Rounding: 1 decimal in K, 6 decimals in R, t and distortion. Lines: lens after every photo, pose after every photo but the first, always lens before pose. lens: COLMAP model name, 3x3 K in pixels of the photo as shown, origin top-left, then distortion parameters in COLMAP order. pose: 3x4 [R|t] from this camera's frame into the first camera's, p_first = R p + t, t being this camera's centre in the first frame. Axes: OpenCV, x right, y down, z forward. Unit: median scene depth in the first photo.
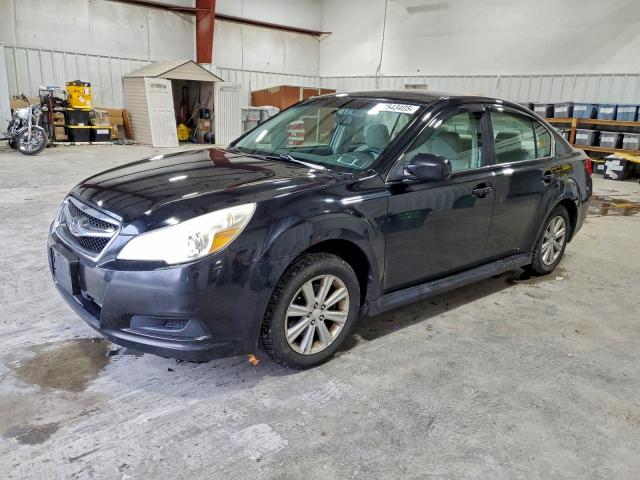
lens RADIAL K [[518.1, 0, 311.0], [0, 518.1, 239.3], [0, 0, 1]] dist [0.023829, -0.000408]
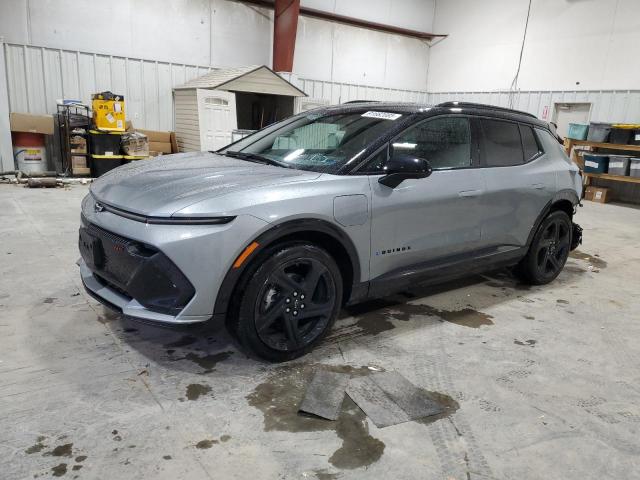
lens RADIAL K [[518.1, 0, 325.1], [0, 518.1, 245.7], [0, 0, 1]] dist [0.023829, -0.000408]
pose [[0.993173, 0.040090, -0.109549, -0.057138], [-0.042599, 0.998879, -0.020654, -0.082539], [0.108598, 0.025180, 0.993767, 0.293394]]
